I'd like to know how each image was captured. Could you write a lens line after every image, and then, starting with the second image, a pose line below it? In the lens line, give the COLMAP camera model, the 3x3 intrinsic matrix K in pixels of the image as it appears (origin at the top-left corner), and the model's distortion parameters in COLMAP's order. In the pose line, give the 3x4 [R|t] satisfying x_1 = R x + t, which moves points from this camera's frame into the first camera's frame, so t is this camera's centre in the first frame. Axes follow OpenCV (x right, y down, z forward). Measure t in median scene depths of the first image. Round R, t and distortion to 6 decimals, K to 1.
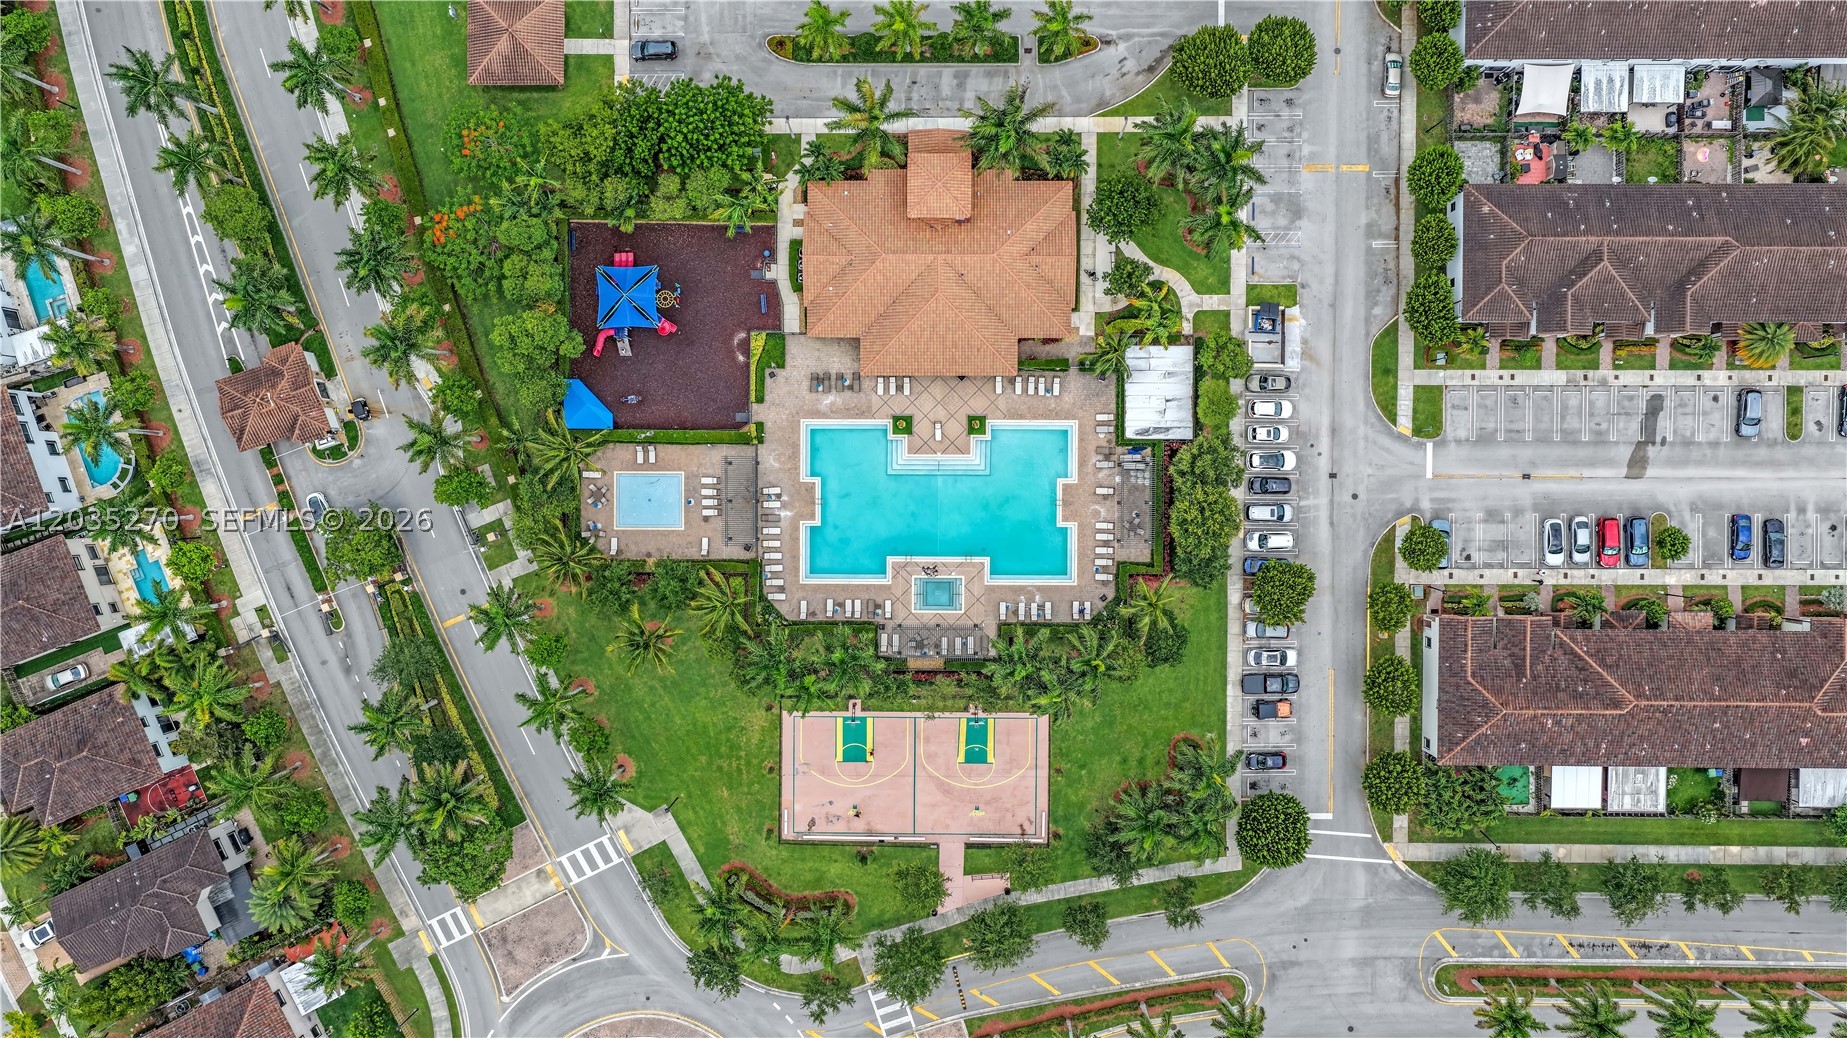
lens RADIAL K [[1529.4, 0, 923.5], [0, 1529.4, 519.0], [0, 0, 1]] dist [0.000888, 0.000595]
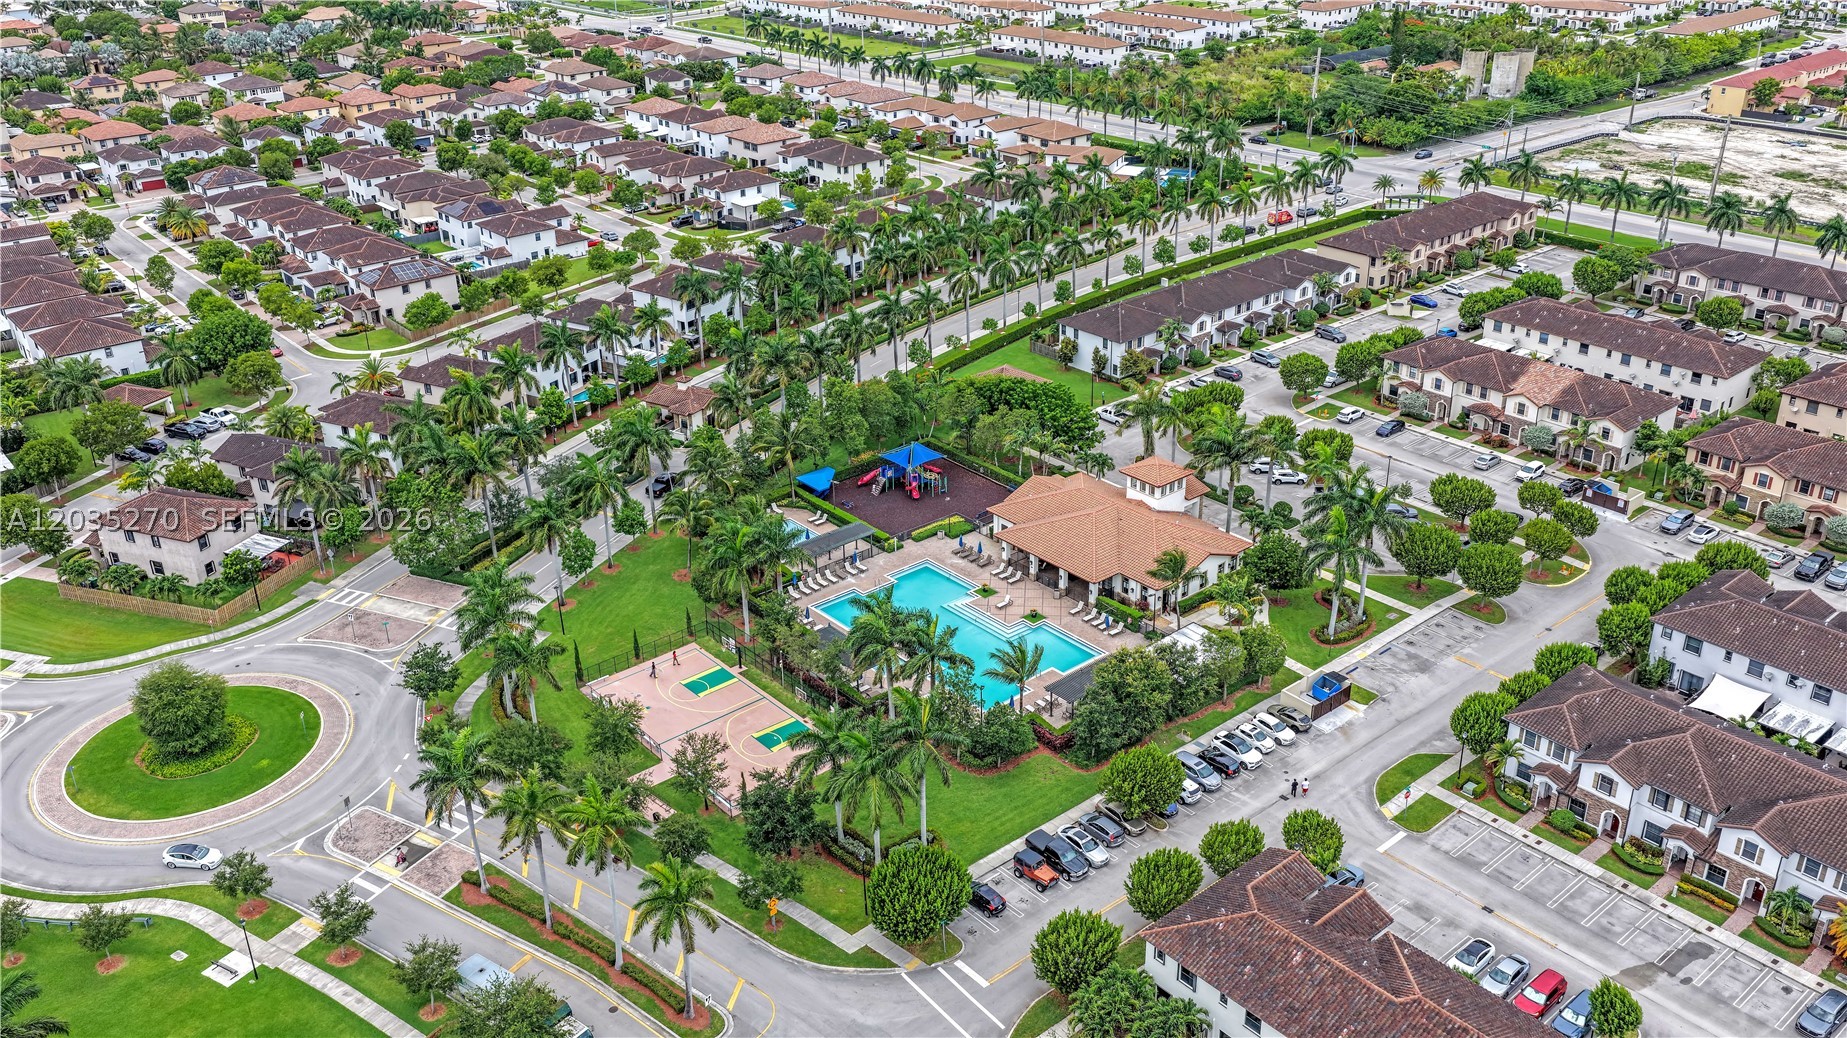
lens RADIAL K [[1529.4, 0, 923.5], [0, 1529.4, 519.0], [0, 0, 1]] dist [0.000888, 0.000595]
pose [[0.646519, 0.331679, -0.687024, 0.671114], [-0.762893, 0.277813, -0.583794, 0.577167], [-0.002768, 0.901559, 0.432646, 0.495965]]
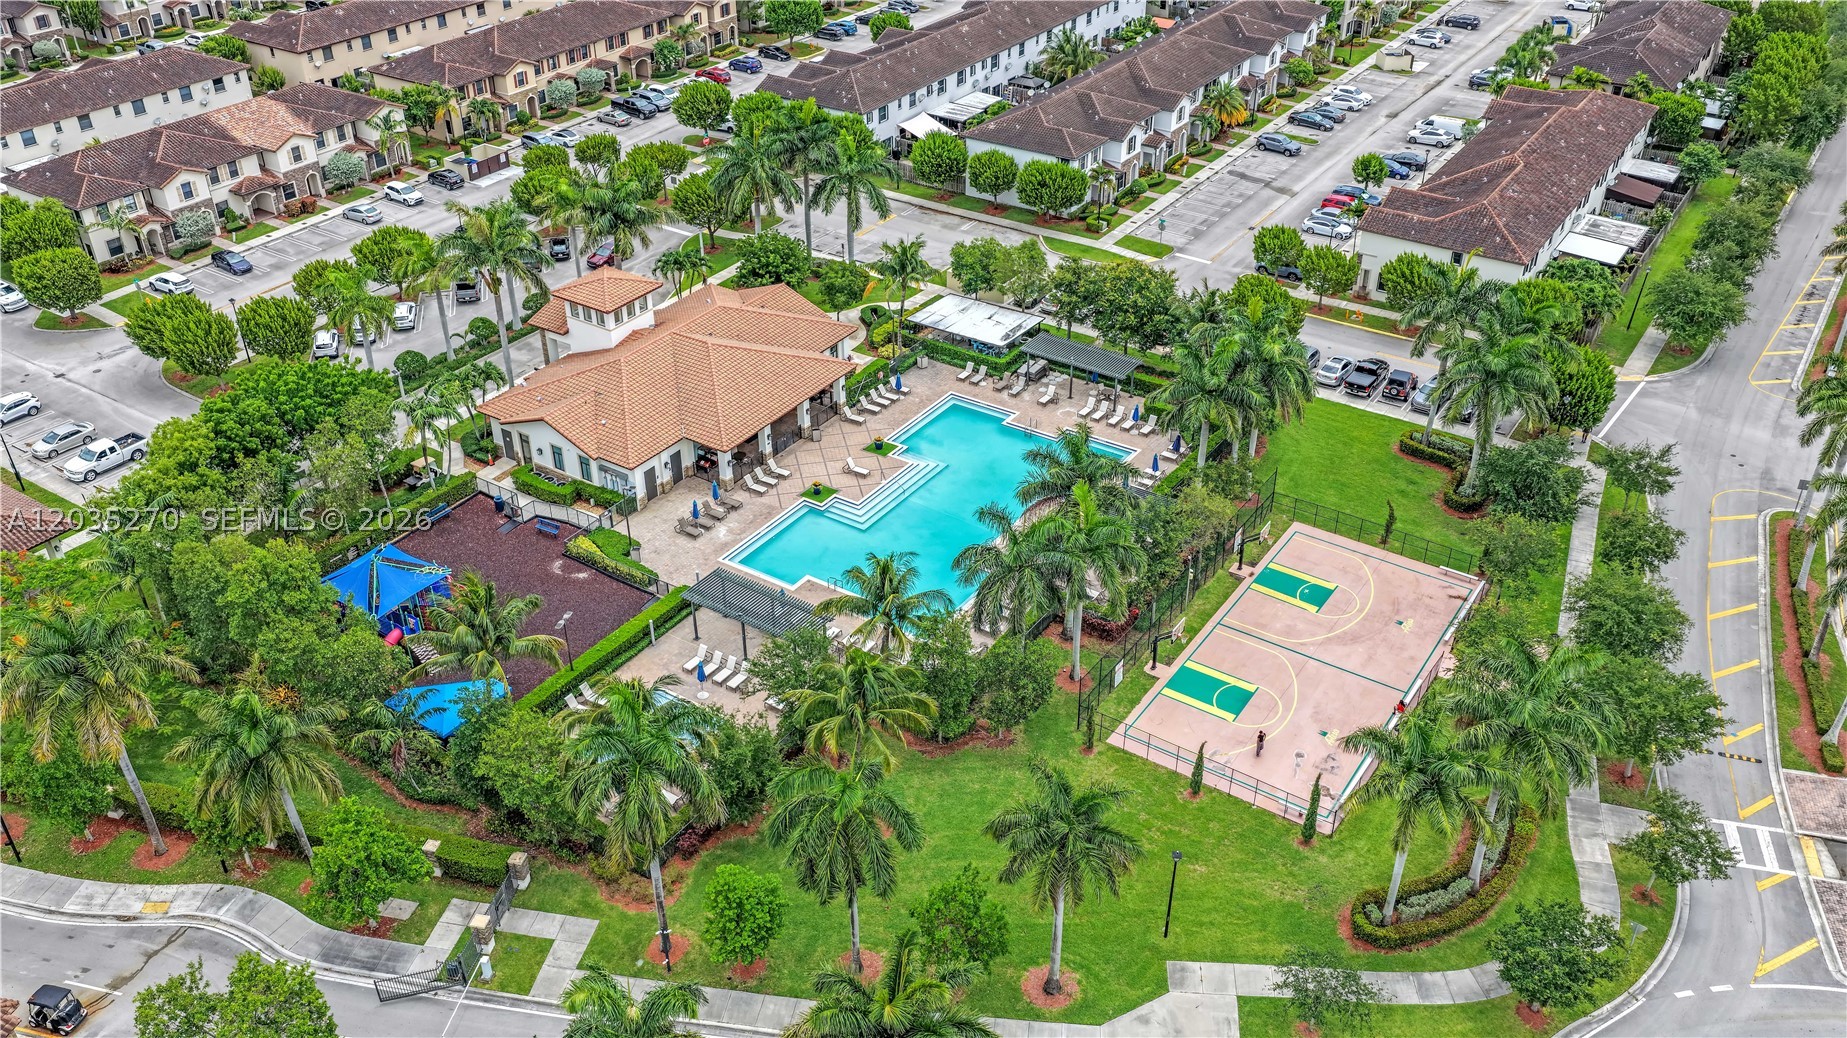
lens RADIAL K [[1529.4, 0, 923.5], [0, 1529.4, 519.0], [0, 0, 1]] dist [0.000888, 0.000595]
pose [[0.553269, -0.439351, 0.707717, -0.482822], [0.832921, 0.279918, -0.477376, 0.311715], [0.011633, 0.853590, 0.520815, 0.650965]]
